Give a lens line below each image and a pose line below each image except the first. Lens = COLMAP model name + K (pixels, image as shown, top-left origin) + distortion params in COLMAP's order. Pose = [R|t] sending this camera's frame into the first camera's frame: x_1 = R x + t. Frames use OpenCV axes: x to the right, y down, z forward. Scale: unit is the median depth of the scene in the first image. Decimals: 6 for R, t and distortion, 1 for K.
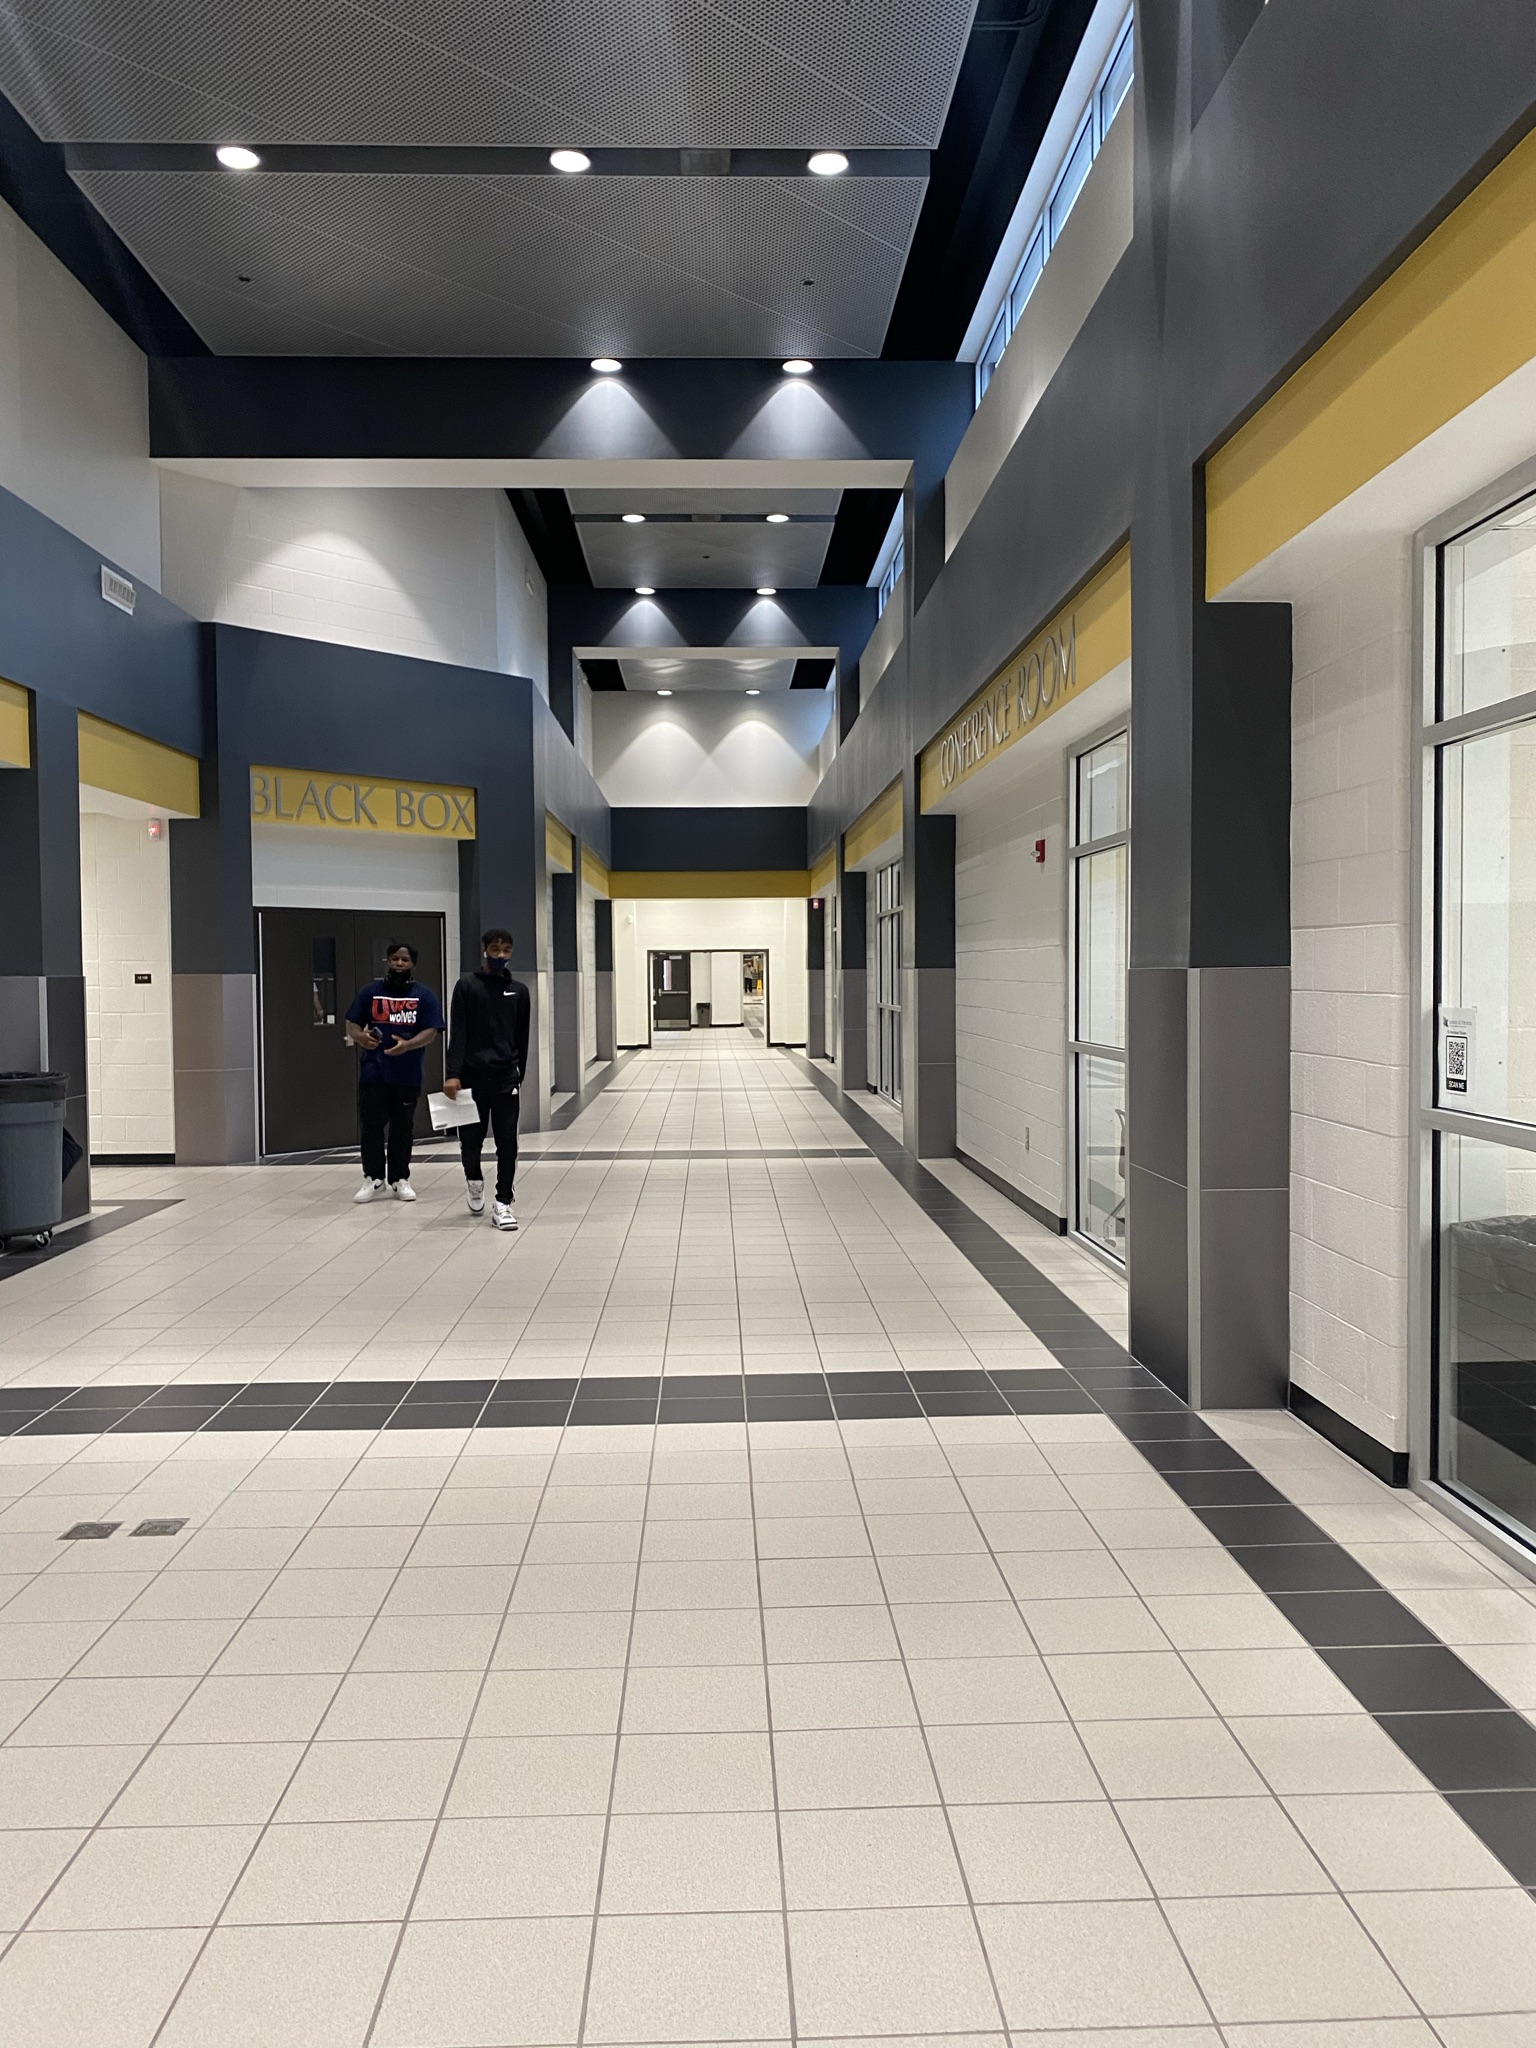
lens RADIAL K [[1652.6, 0, 768.0], [0, 1652.6, 1024.0], [0, 0, 1]] dist [0.004939, 0.000859]
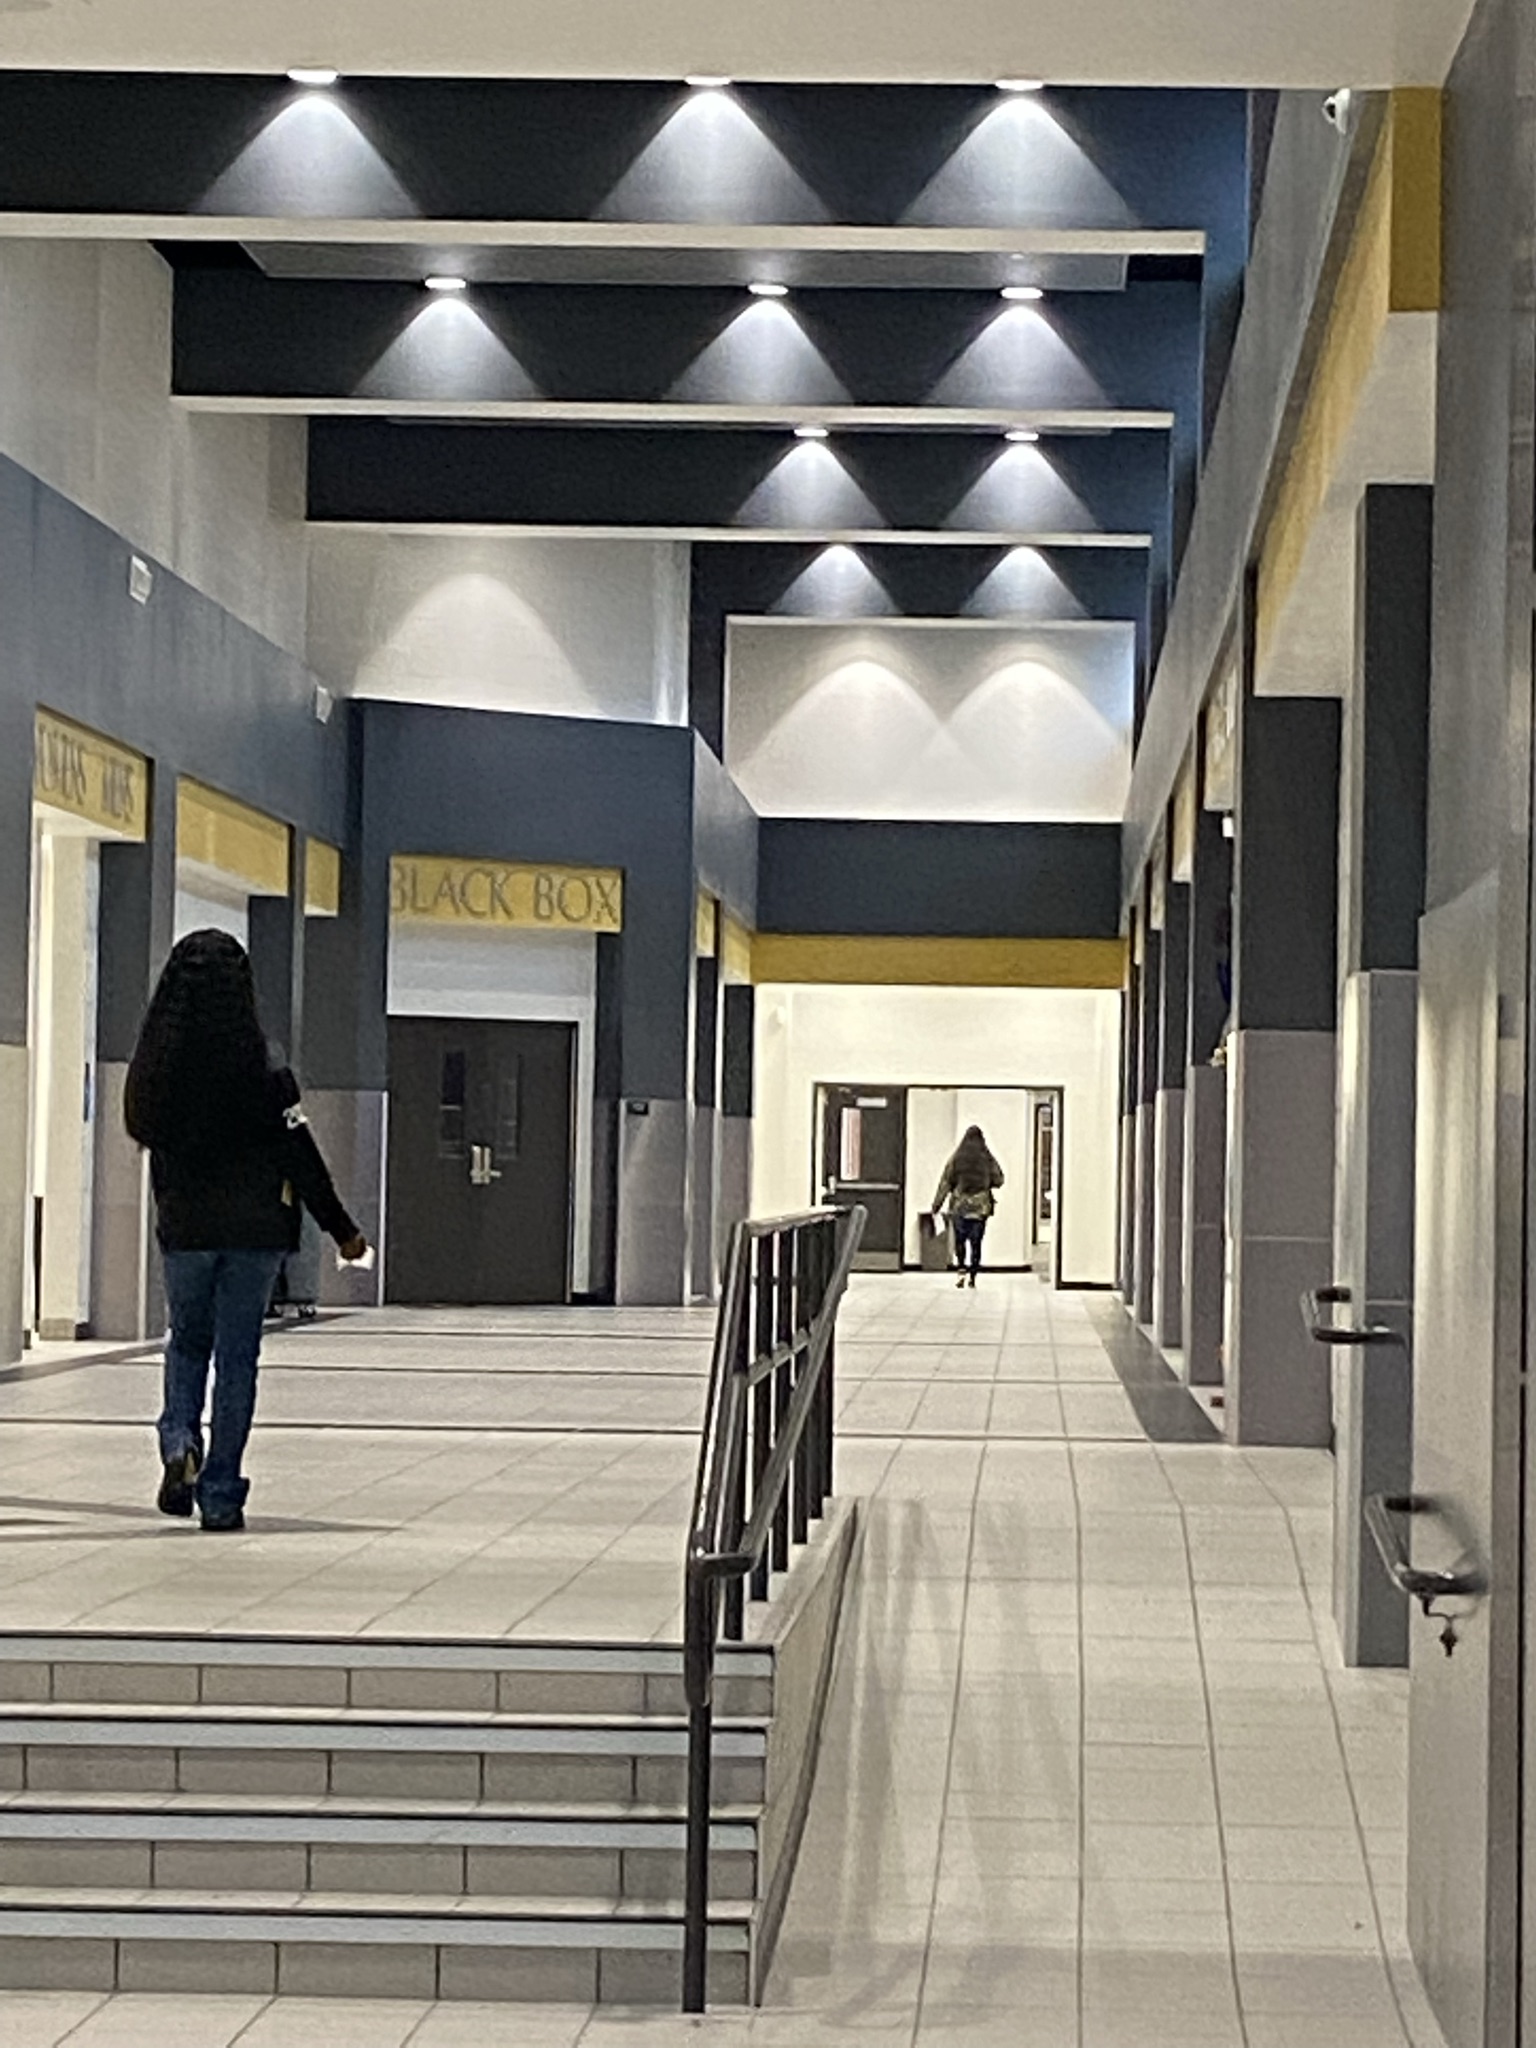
lens RADIAL K [[6523.2, 0, 768.0], [0, 6523.2, 1024.0], [0, 0, 1]] dist [0.013740, -0.011533]
pose [[0.997105, 0.023314, -0.072378, 0.119326], [-0.027349, 0.998097, -0.055260, 0.102142], [0.070951, 0.057079, 0.995845, -2.085384]]
